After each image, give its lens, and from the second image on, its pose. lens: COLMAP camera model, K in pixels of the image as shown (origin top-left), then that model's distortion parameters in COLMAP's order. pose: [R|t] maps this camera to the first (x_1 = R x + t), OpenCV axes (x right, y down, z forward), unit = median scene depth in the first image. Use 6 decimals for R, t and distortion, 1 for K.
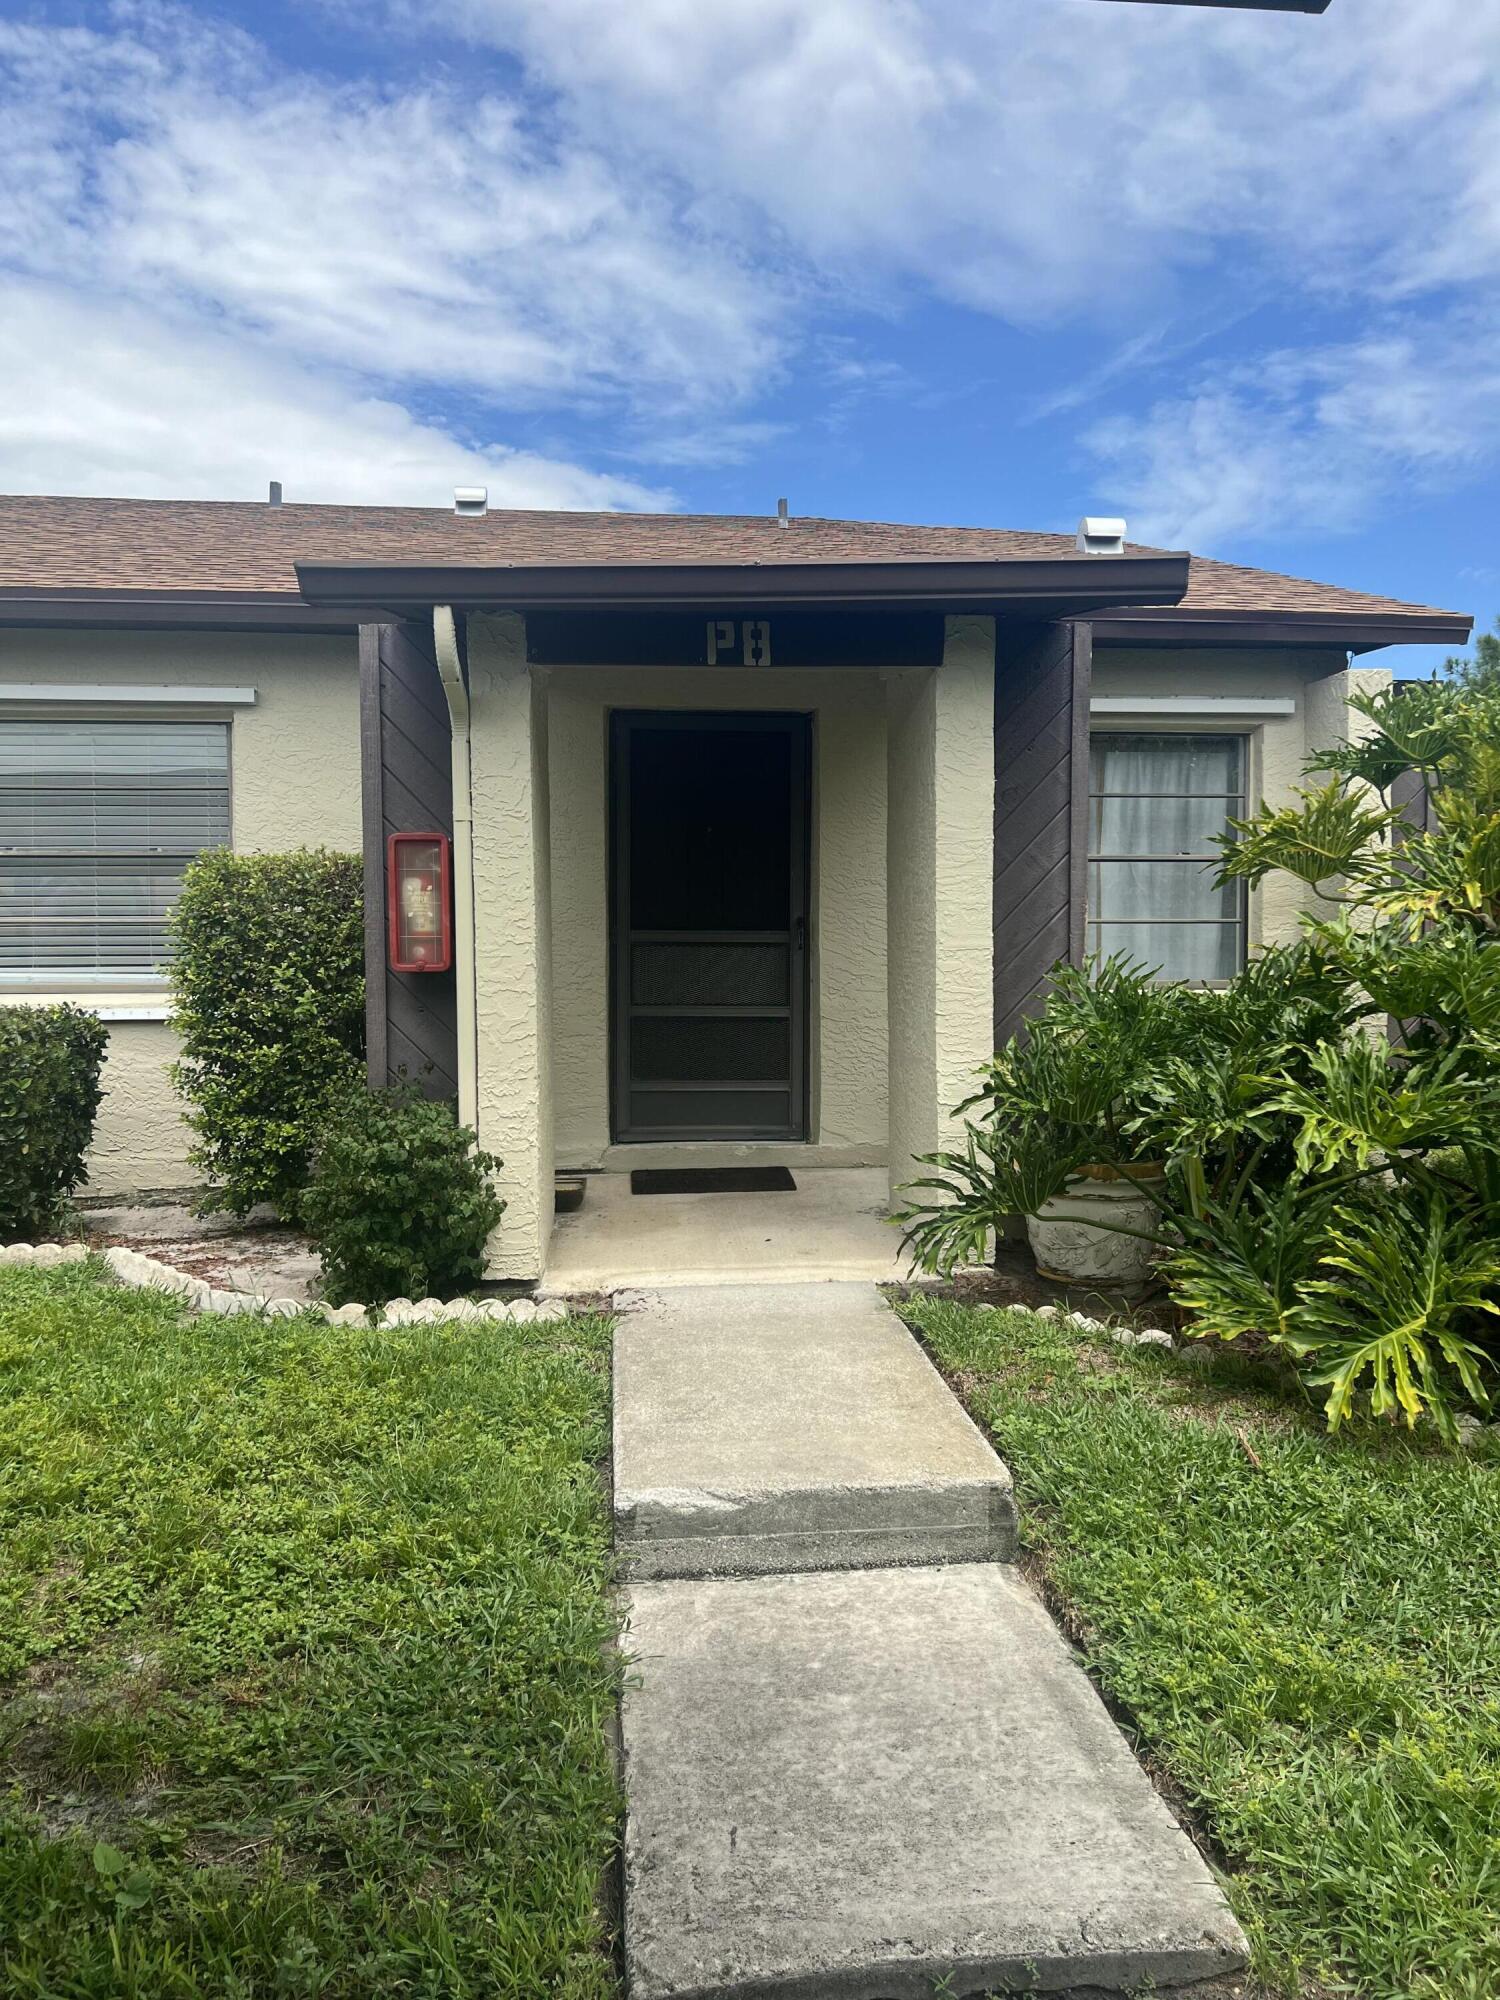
lens RADIAL K [[1500.1, 0, 752.3], [0, 1500.1, 992.1], [0, 0, 1]] dist [0.020499, -0.021101]
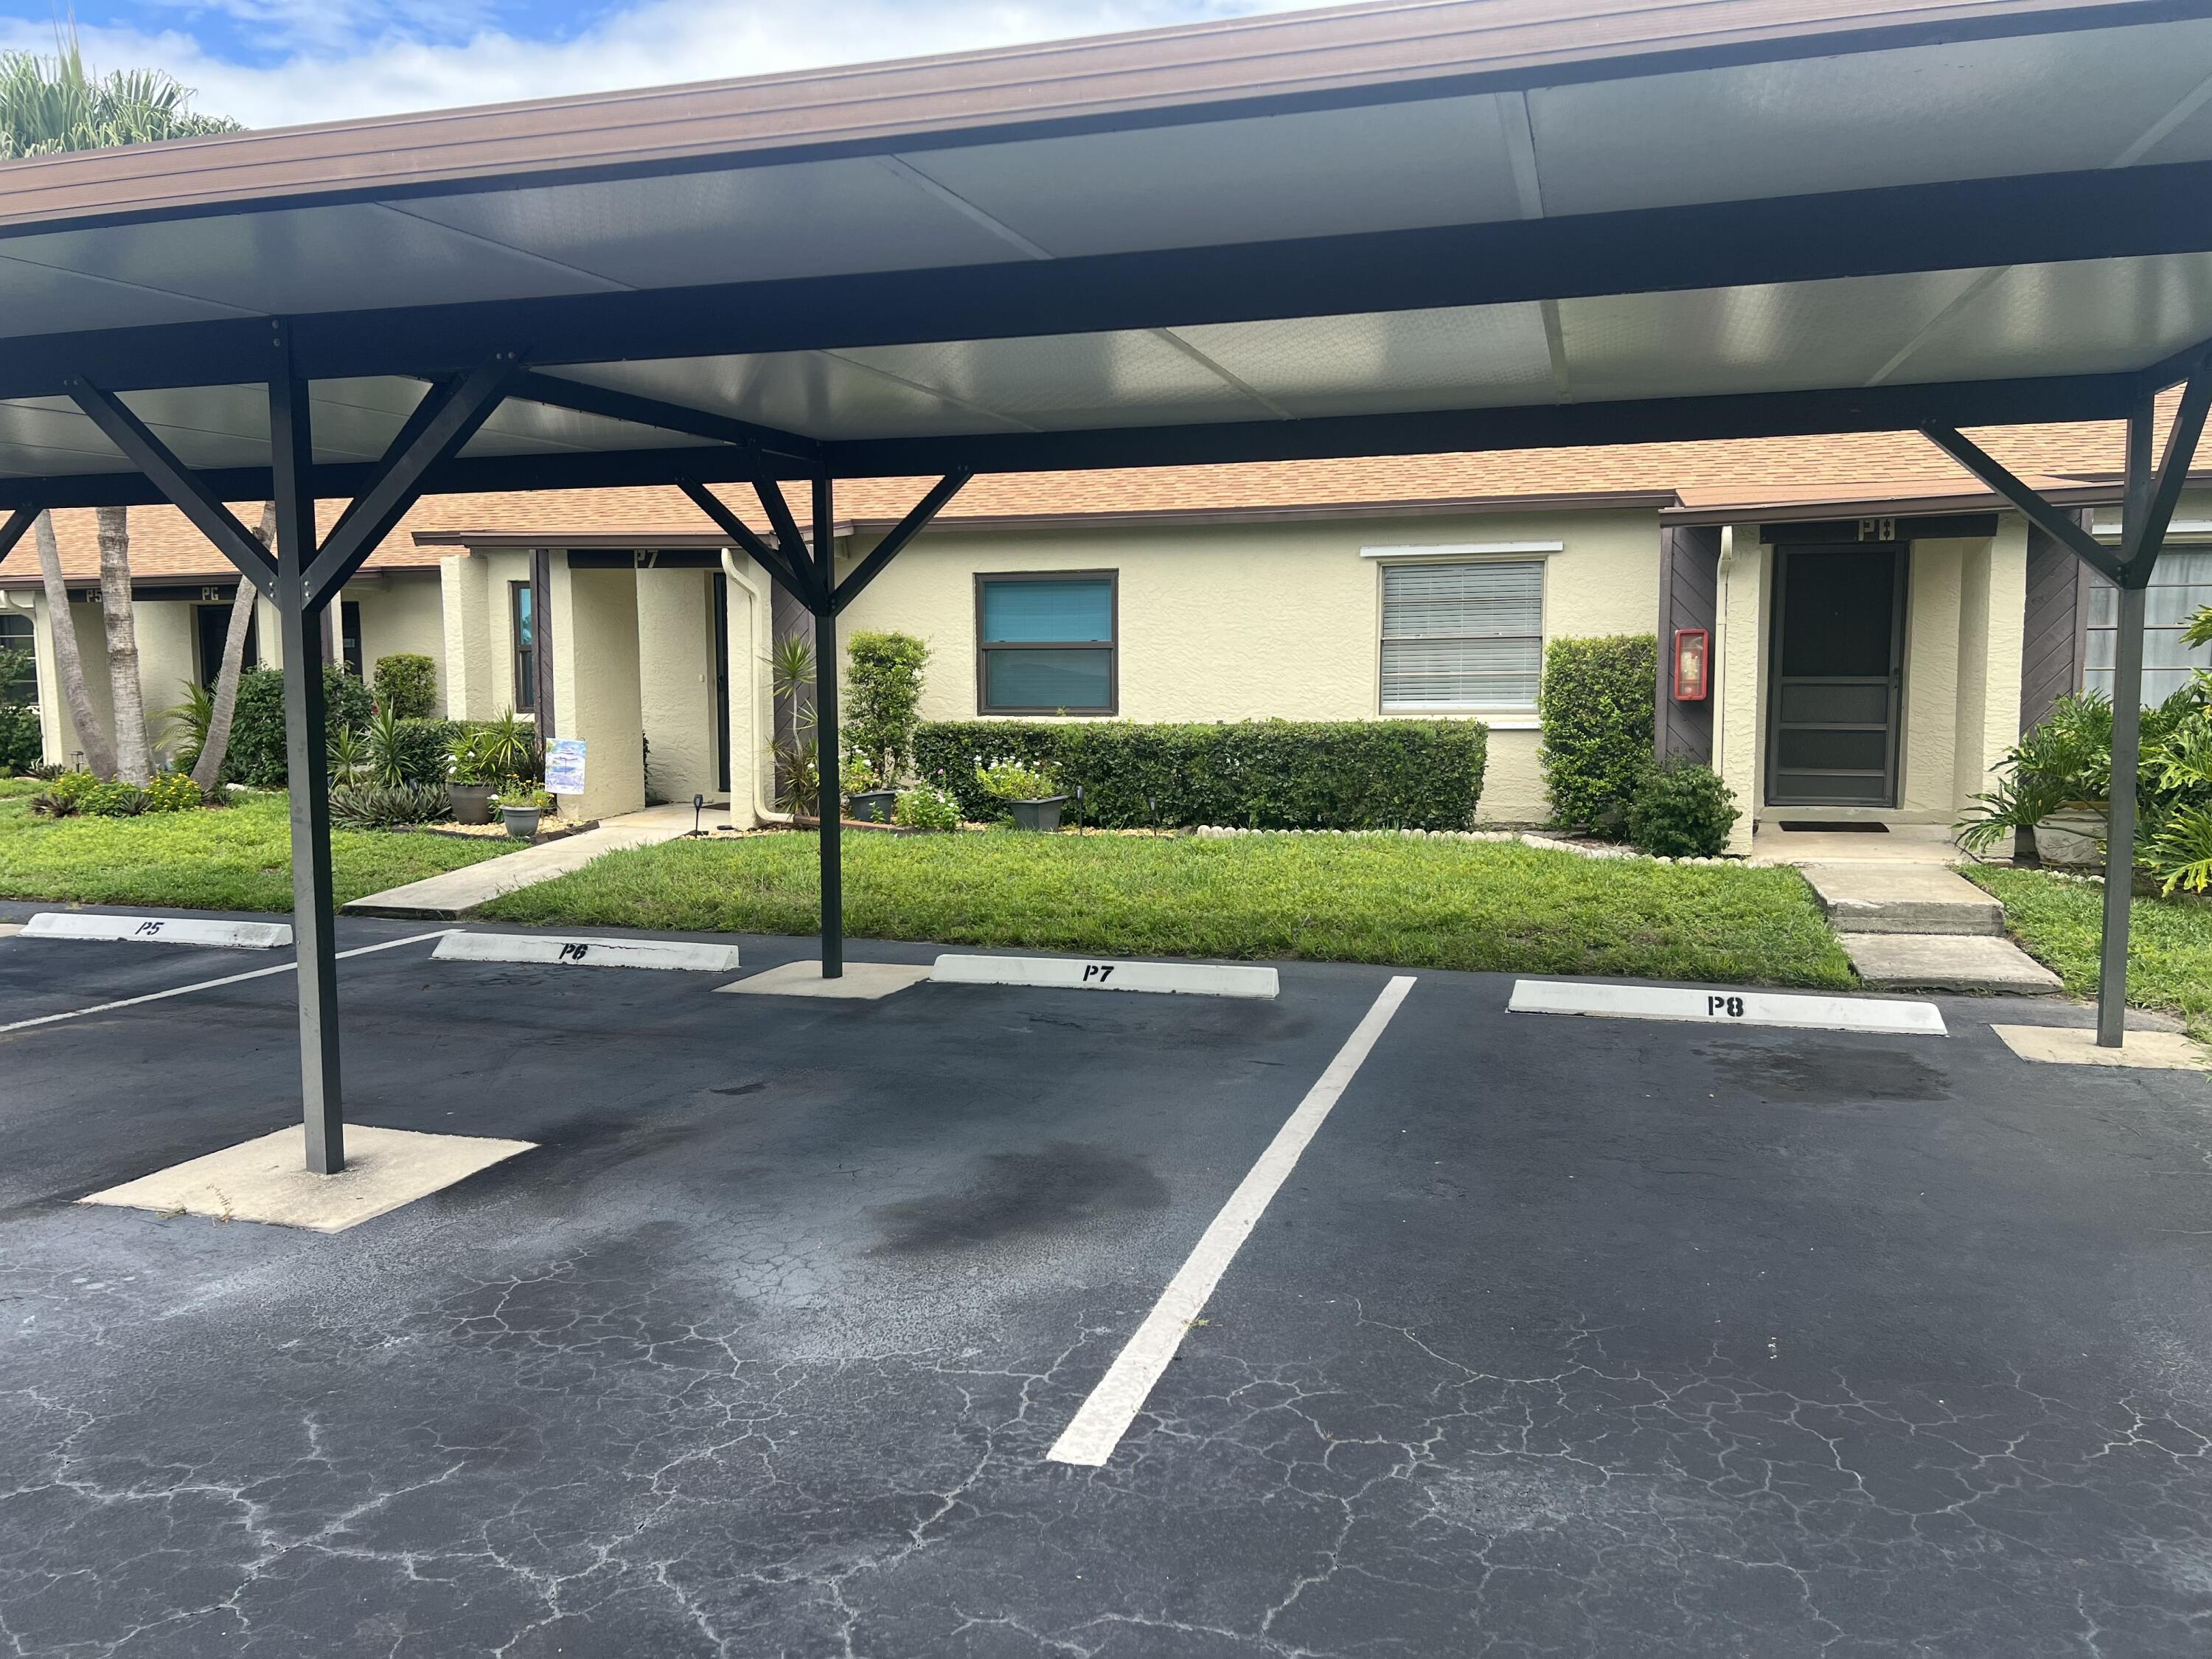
lens RADIAL K [[1659.1, 0, 1091.9], [0, 1659.1, 843.9], [0, 0, 1]] dist [0.020499, -0.021101]
pose [[0.925144, 0.032671, -0.378207, -0.104644], [-0.008302, 0.997793, 0.065887, 0.034320], [0.379525, -0.057815, 0.923373, -1.213422]]
